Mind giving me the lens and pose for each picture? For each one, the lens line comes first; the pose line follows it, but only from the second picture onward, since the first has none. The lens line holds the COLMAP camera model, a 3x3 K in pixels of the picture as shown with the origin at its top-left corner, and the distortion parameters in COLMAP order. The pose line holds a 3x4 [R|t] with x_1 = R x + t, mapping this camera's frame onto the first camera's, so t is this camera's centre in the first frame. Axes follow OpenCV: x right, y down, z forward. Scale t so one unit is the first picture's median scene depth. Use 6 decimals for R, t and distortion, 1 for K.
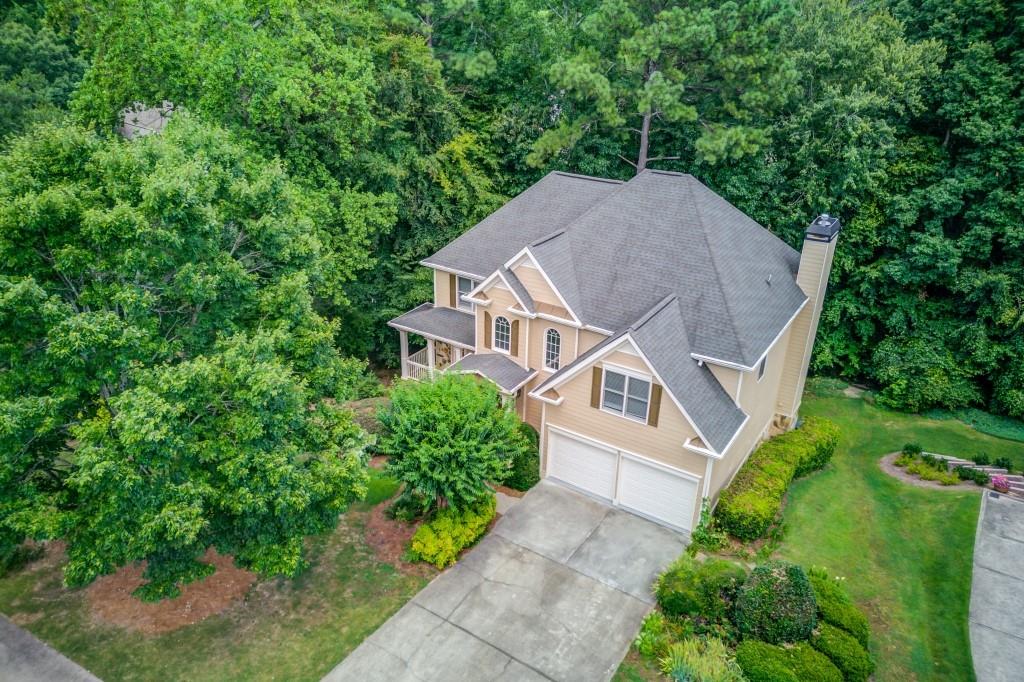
lens RADIAL K [[744.4, 0, 512.0], [0, 744.4, 341.0], [0, 0, 1]] dist [0.007612, 0.001424]
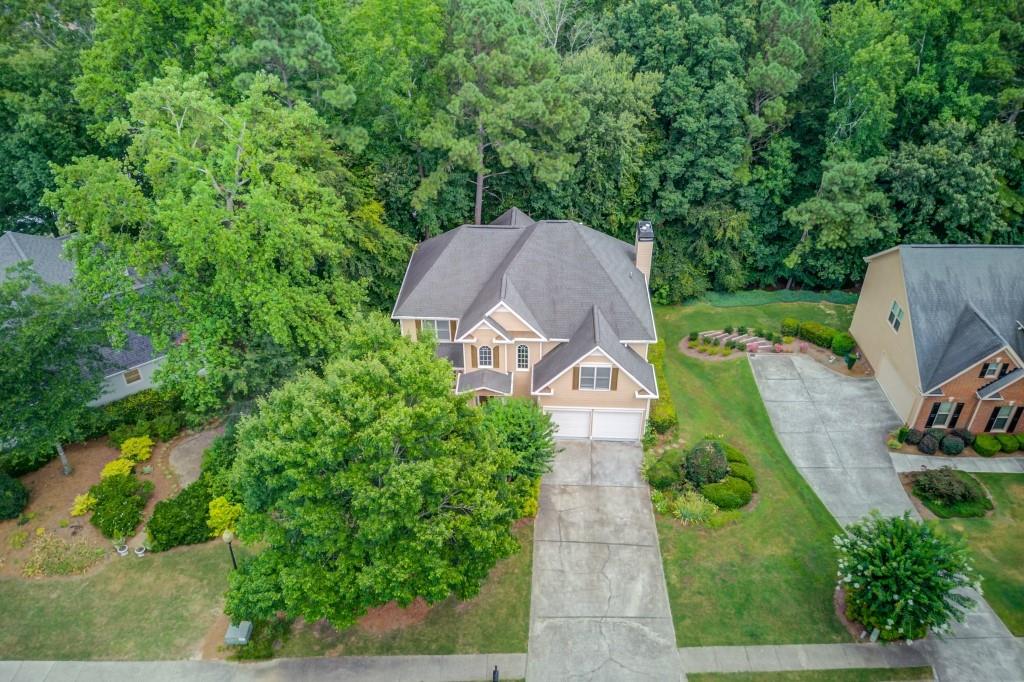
lens RADIAL K [[770.8, 0, 507.5], [0, 770.8, 346.1], [0, 0, 1]] dist [0.001217, 0.000707]
pose [[0.865449, -0.308240, 0.394951, -0.577077], [0.231753, 0.945226, 0.229866, -0.372594], [-0.444172, -0.107406, 0.889481, -0.367471]]
